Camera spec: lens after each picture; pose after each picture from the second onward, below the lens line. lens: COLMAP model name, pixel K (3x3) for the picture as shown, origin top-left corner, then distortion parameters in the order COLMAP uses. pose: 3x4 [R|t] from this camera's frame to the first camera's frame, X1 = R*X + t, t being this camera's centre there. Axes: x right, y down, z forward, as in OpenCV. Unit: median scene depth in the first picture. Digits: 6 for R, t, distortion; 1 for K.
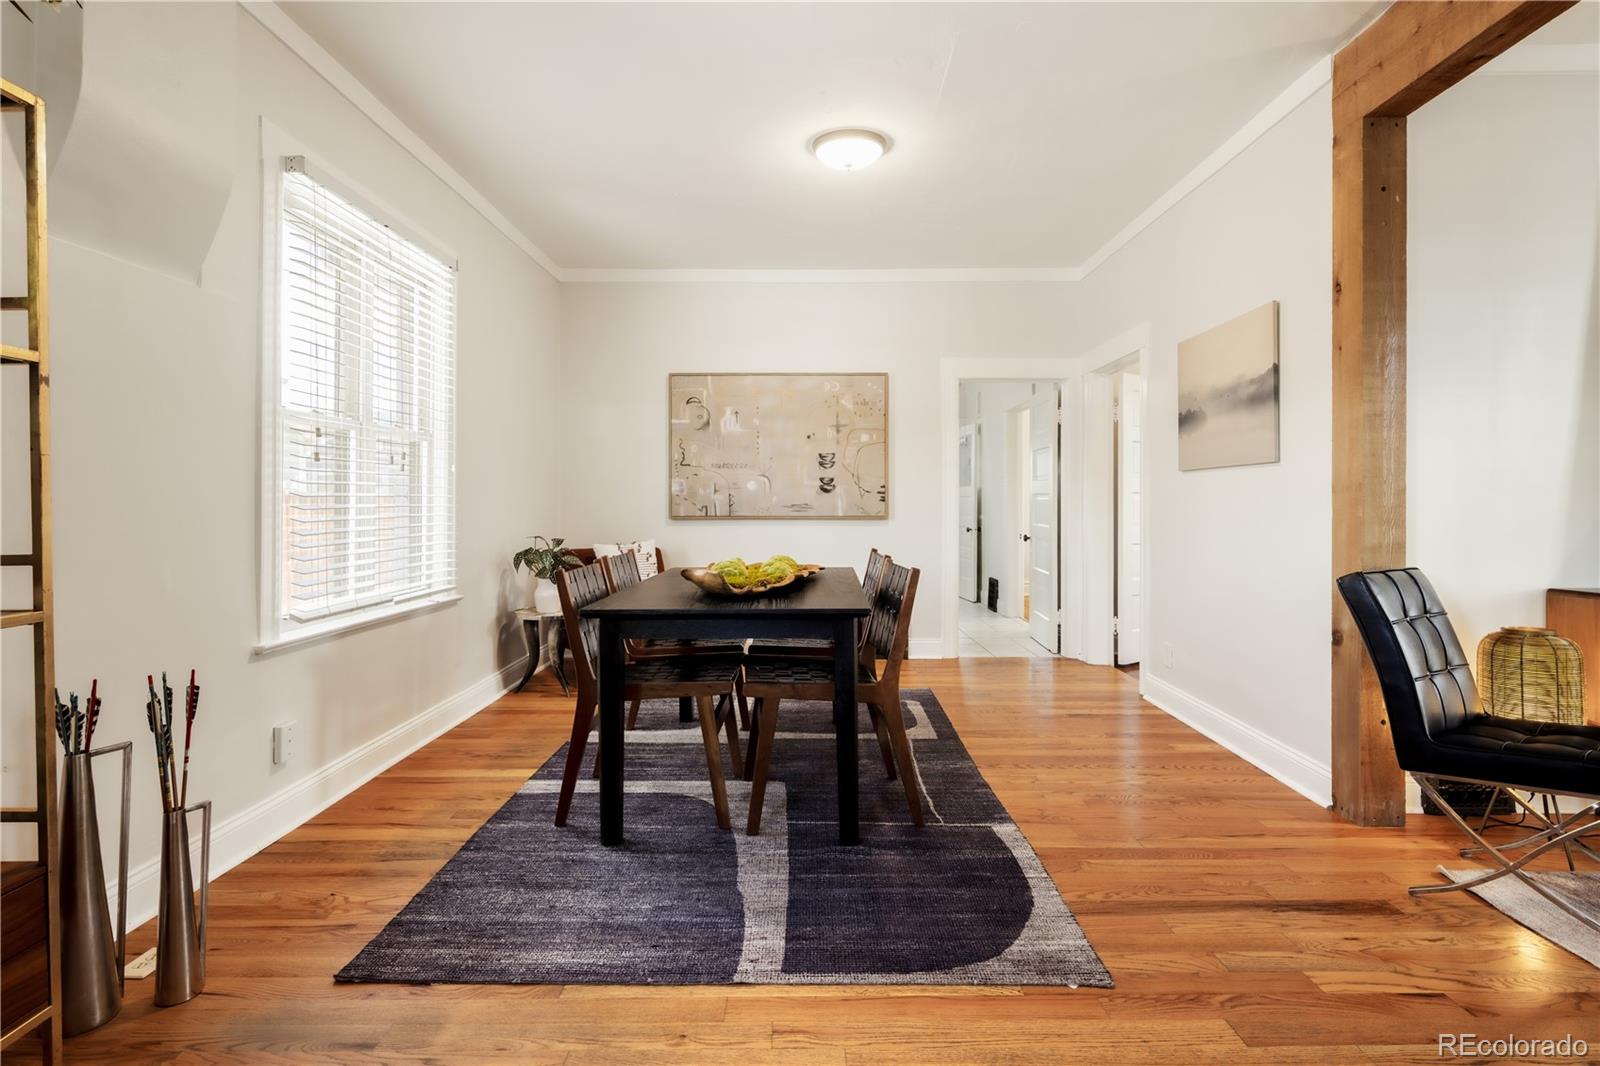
lens RADIAL K [[785.1, 0, 799.4], [0, 785.1, 506.8], [0, 0, 1]] dist [0.001941, 0.000267]
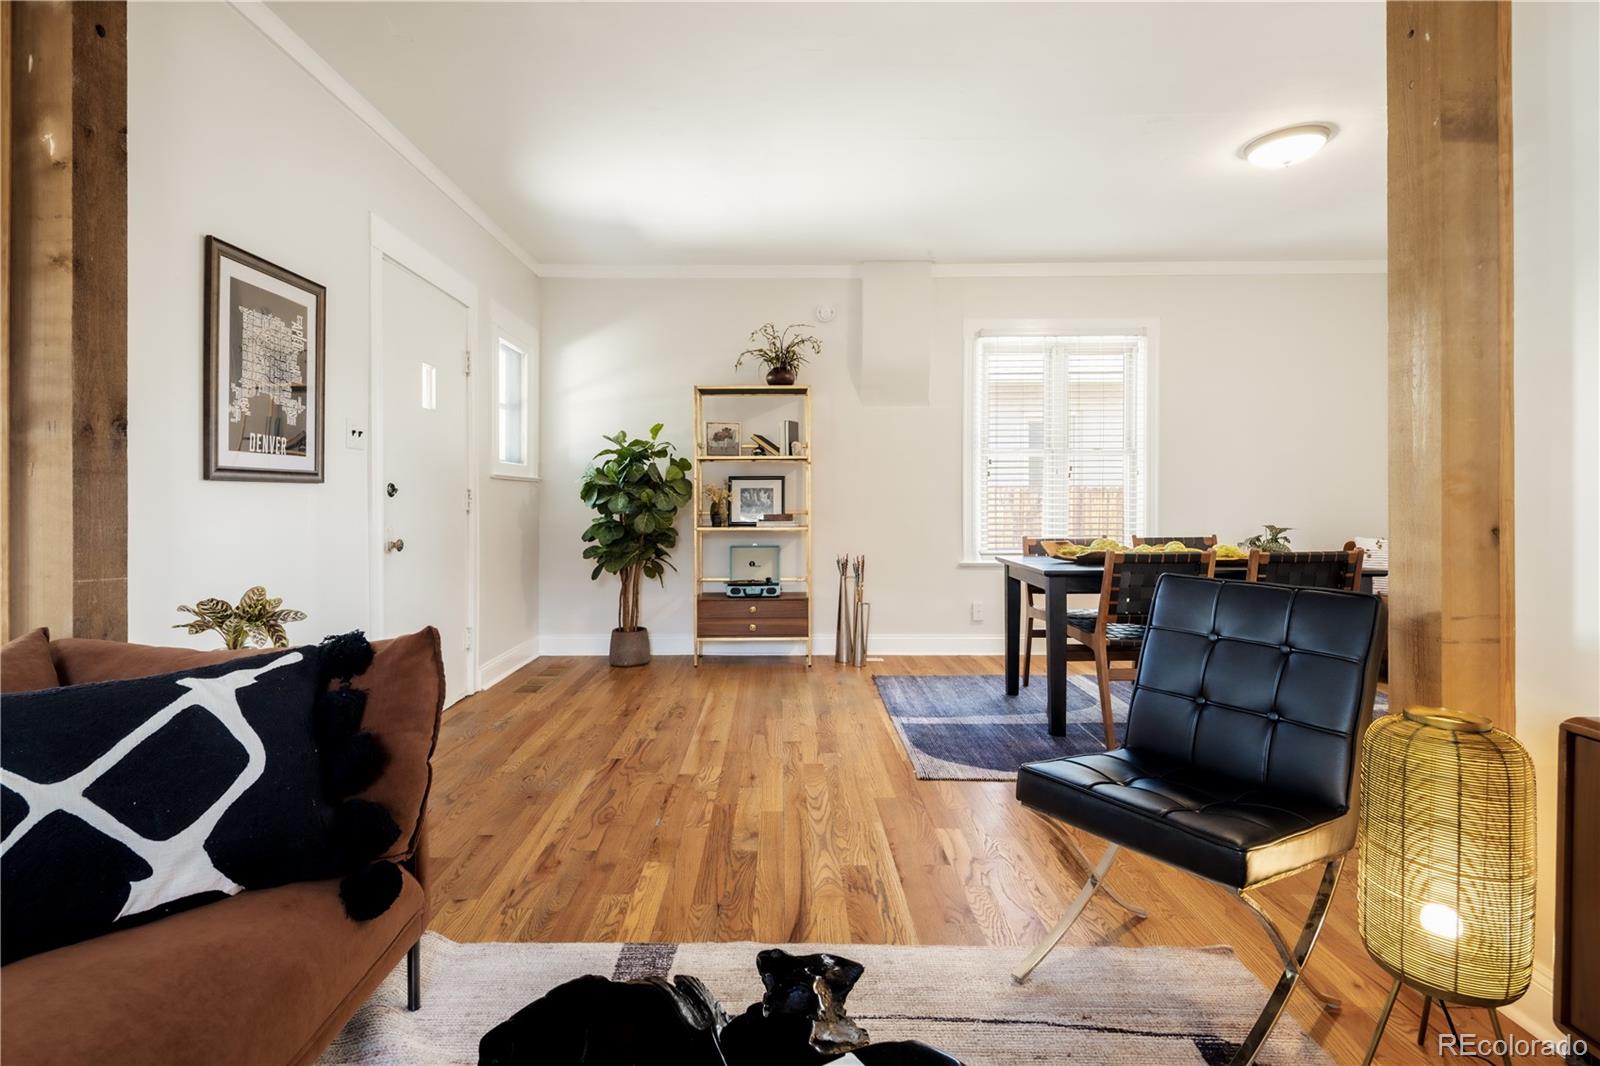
lens RADIAL K [[786.5, 0, 780.9], [0, 786.5, 492.2], [0, 0, 1]] dist [0.000425, -0.000353]
pose [[0.002033, -0.002983, -0.999993, 1.412273], [-0.001885, 0.999994, -0.002987, -0.009596], [0.999996, 0.001891, 0.002027, 0.460014]]
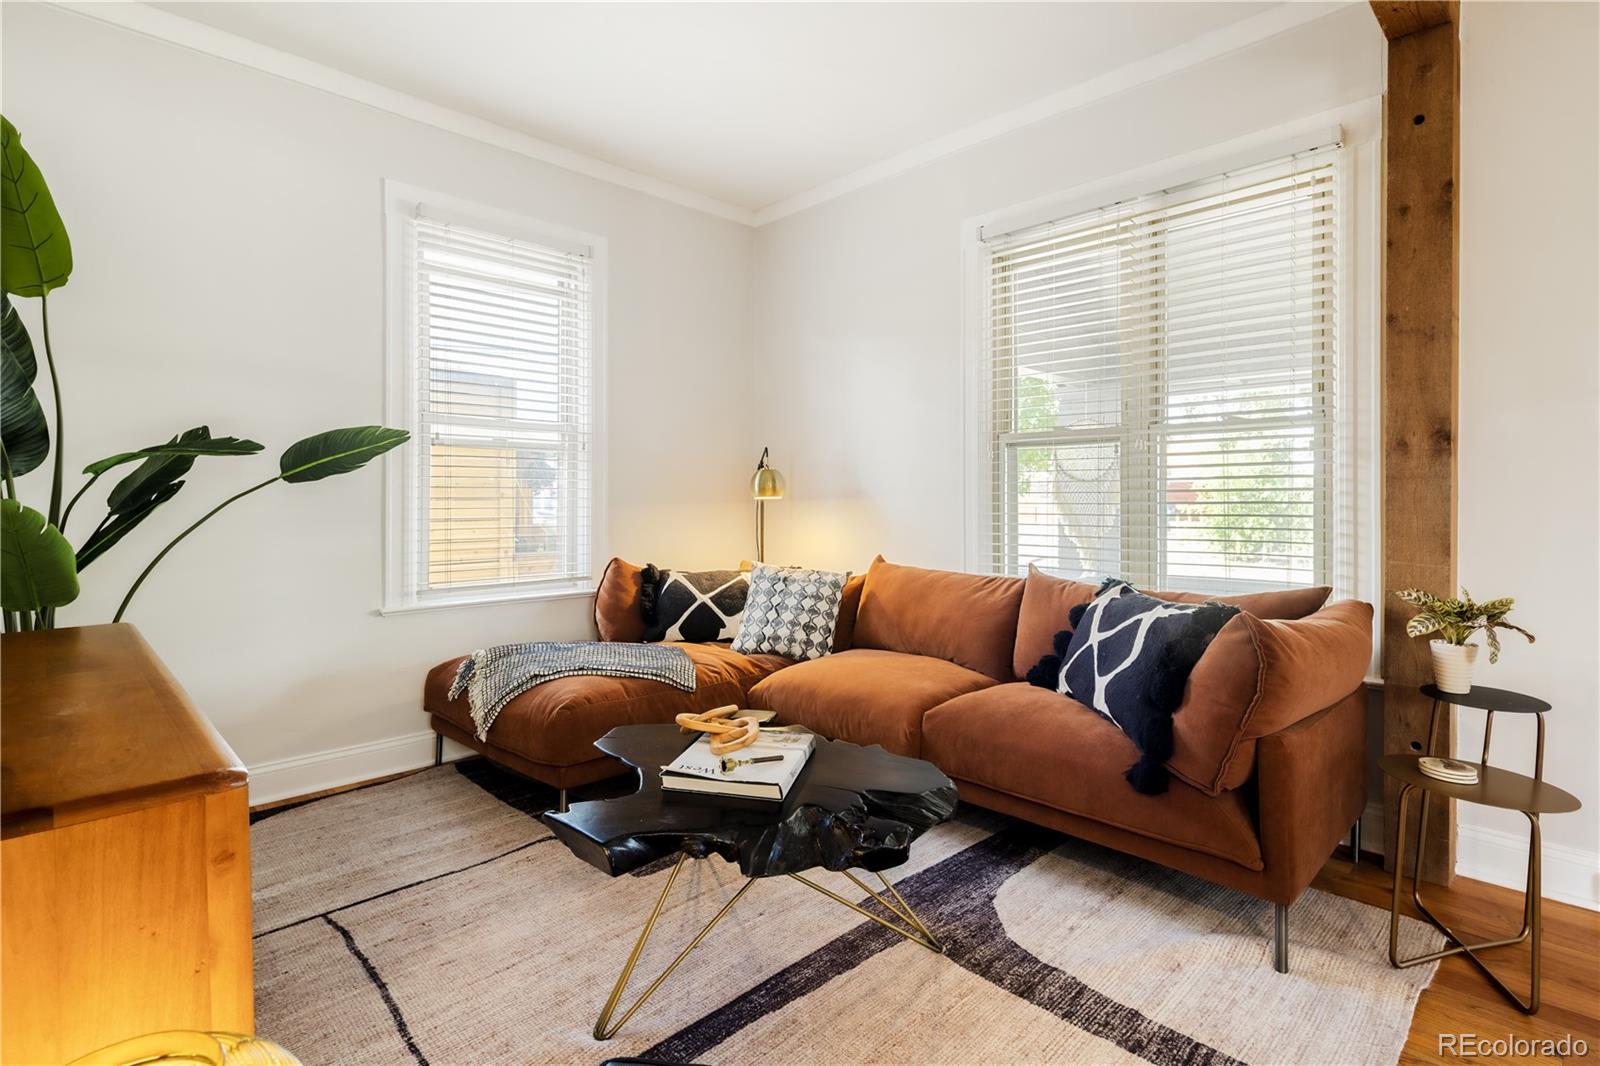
lens RADIAL K [[787.4, 0, 794.8], [0, 787.4, 501.9], [0, 0, 1]] dist [0.000997, 0.000728]
pose [[-0.705652, -0.002381, 0.708555, 0.600998], [0.000641, 0.999992, 0.003999, -0.004946], [-0.708558, 0.003277, -0.705644, 0.942995]]
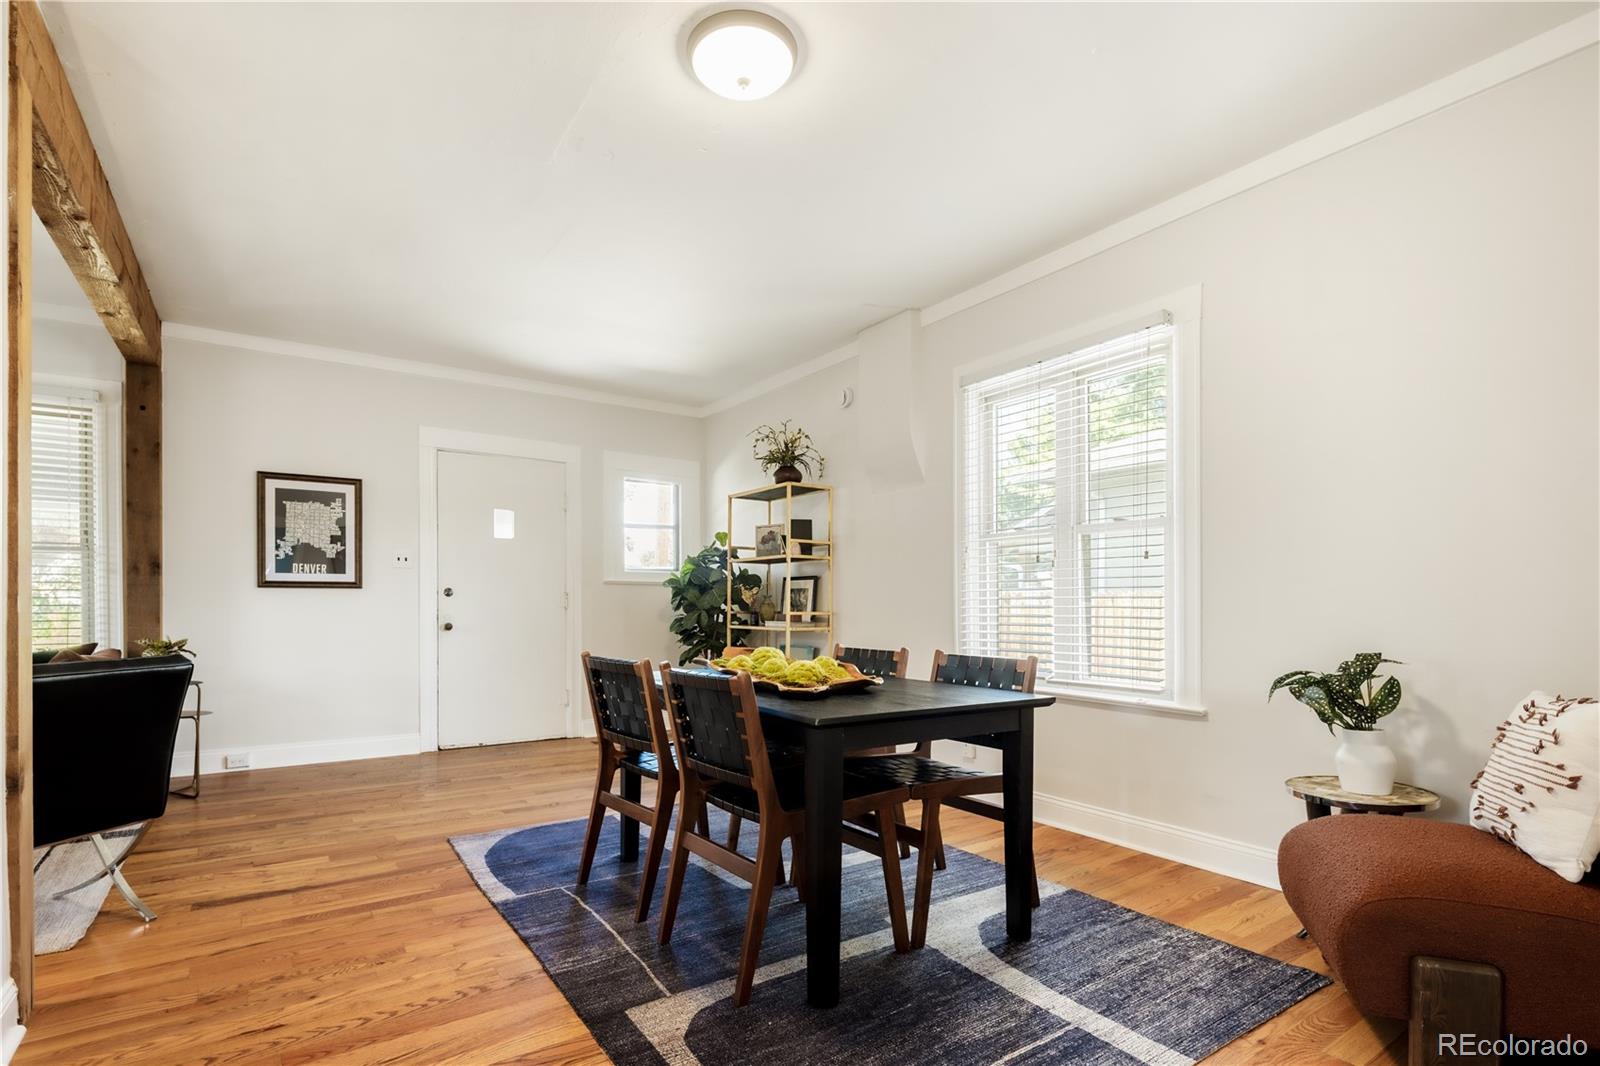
lens RADIAL K [[778.5, 0, 789.8], [0, 778.5, 604.8], [0, 0, 1]] dist [0.002013, 0.000574]
pose [[-0.824636, 0.002868, -0.565657, 0.529731], [-0.001172, 0.999976, 0.006779, 0.002459], [0.565663, 0.006253, -0.824613, 2.059297]]
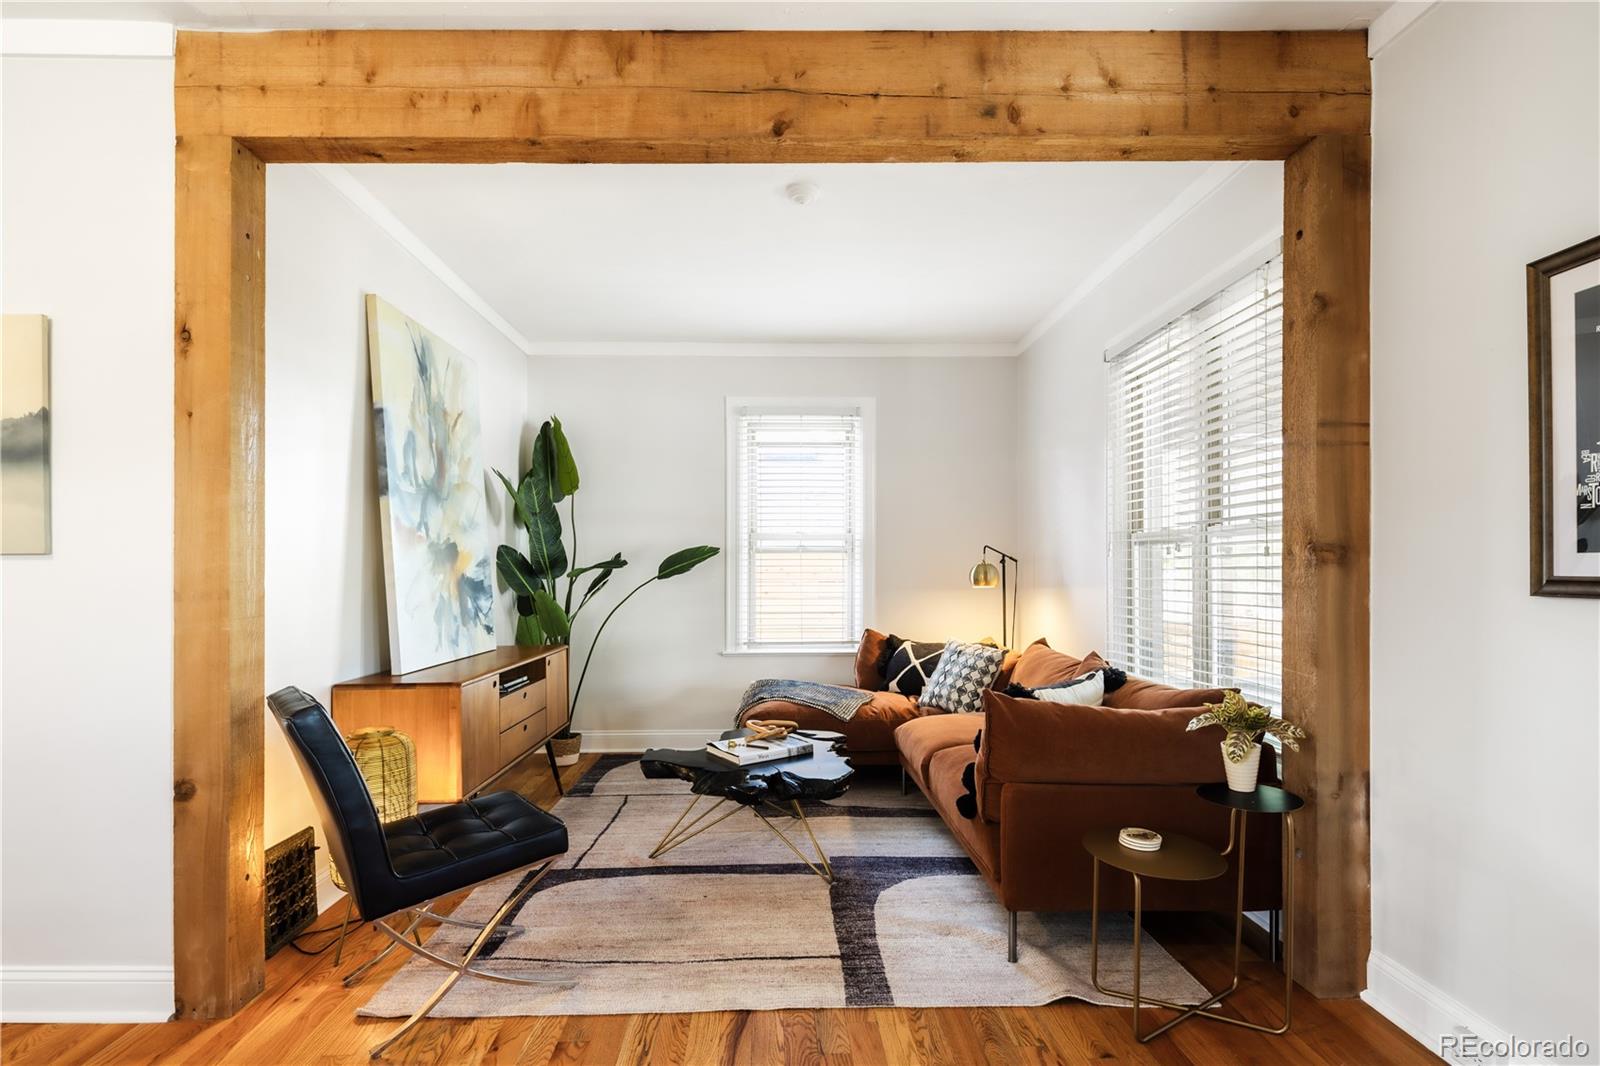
lens RADIAL K [[790.6, 0, 794.6], [0, 790.6, 566.5], [0, 0, 1]] dist [0.001667, 0.000304]
pose [[-0.033838, 0.002108, 0.999425, -0.113672], [0.003695, 0.999991, -0.001984, -0.050392], [-0.999421, 0.003626, -0.033845, 0.449046]]
